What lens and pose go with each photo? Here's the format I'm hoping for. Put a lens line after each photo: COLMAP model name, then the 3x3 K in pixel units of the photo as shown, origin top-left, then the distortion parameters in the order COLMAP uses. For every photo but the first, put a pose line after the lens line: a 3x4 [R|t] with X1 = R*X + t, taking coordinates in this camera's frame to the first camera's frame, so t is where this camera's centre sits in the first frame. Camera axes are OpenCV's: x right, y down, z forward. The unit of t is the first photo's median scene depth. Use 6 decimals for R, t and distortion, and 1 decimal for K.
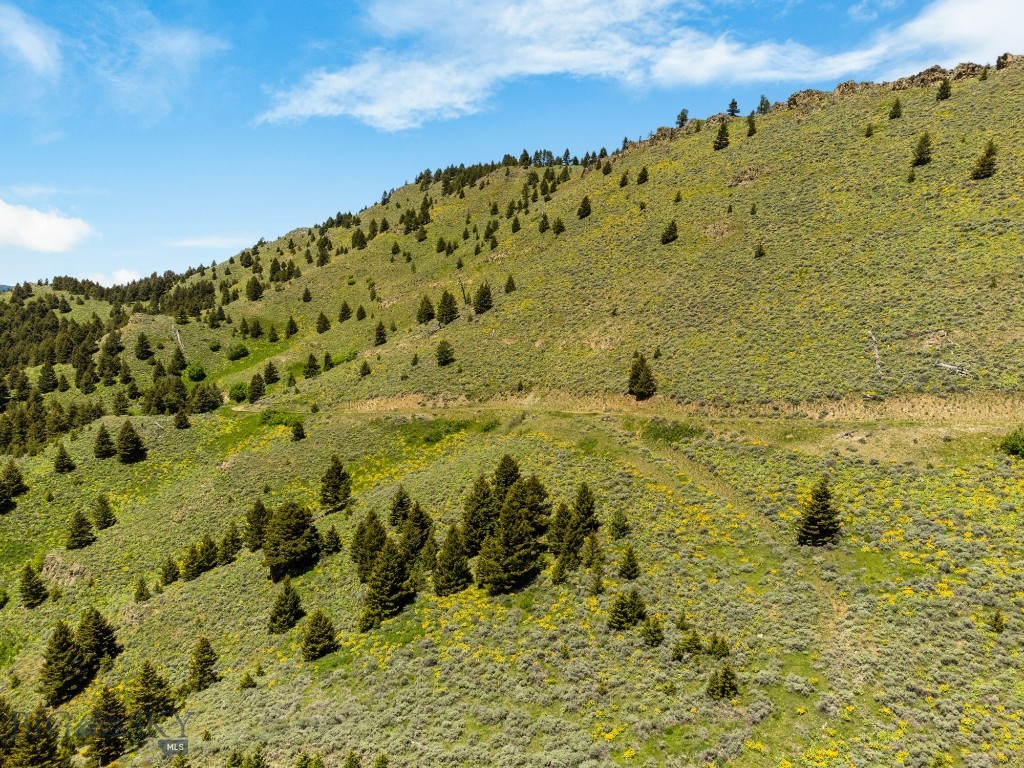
lens RADIAL K [[779.1, 0, 512.0], [0, 779.1, 384.0], [0, 0, 1]] dist [0.026383, -0.003291]
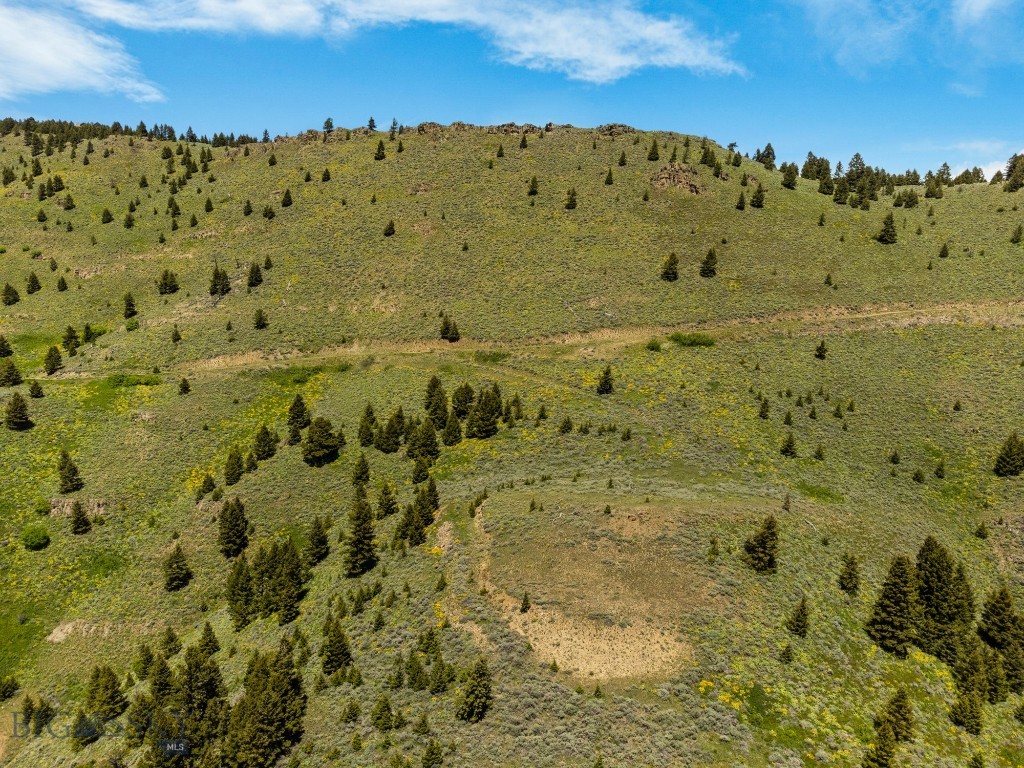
lens RADIAL K [[760.0, 0, 512.0], [0, 760.0, 384.0], [0, 0, 1]] dist [0.021943, 0.004903]
pose [[0.790910, -0.099533, 0.603783, -0.405988], [0.060019, 0.994543, 0.085328, -0.011812], [-0.608981, -0.031248, 0.792569, -0.211439]]
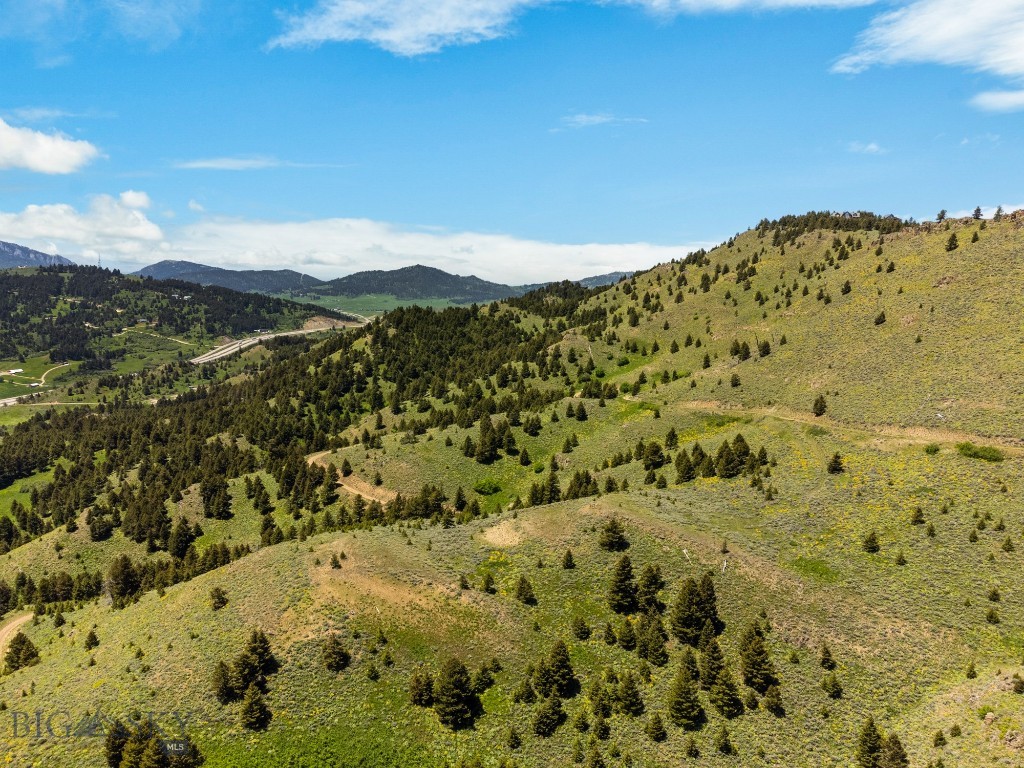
lens RADIAL K [[778.1, 0, 512.0], [0, 778.1, 384.0], [0, 0, 1]] dist [0.011827, 0.006031]
pose [[0.900319, 0.082320, -0.427374, 0.177627], [-0.070828, 0.996572, 0.042750, -0.055086], [0.429428, -0.008219, 0.903063, -0.713477]]
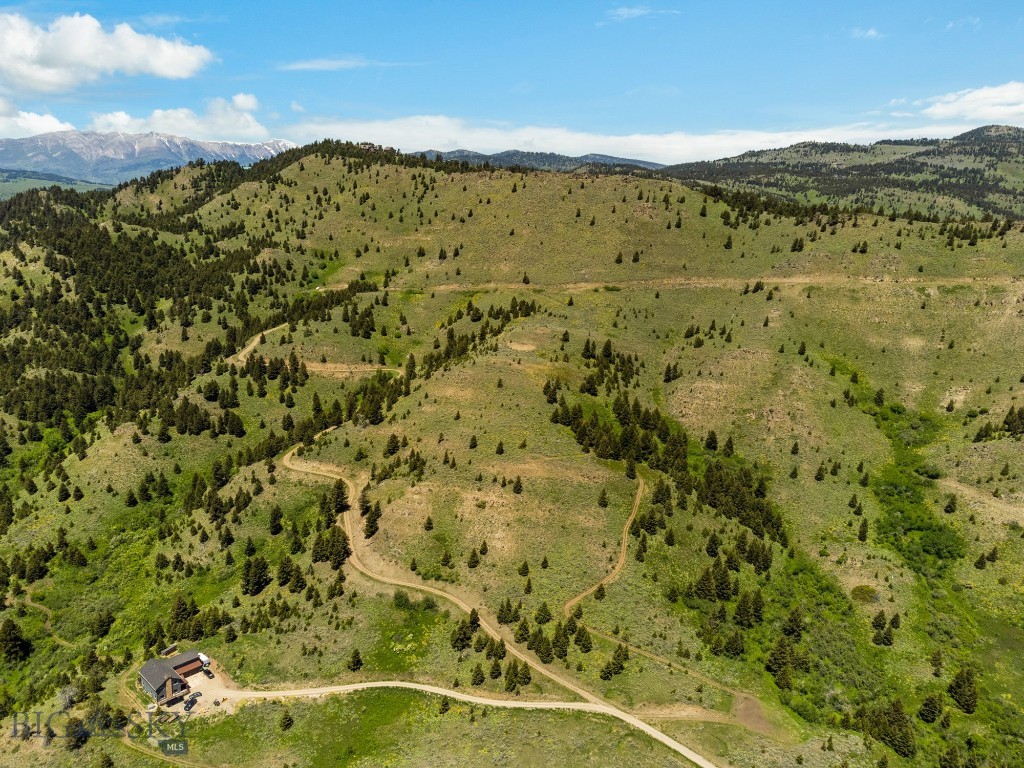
lens RADIAL K [[779.1, 0, 512.0], [0, 779.1, 384.0], [0, 0, 1]] dist [0.026383, -0.003291]
pose [[0.908611, -0.086208, 0.408649, -0.996599], [0.016420, 0.985082, 0.171303, -0.101795], [-0.417321, -0.148938, 0.896471, -1.706701]]
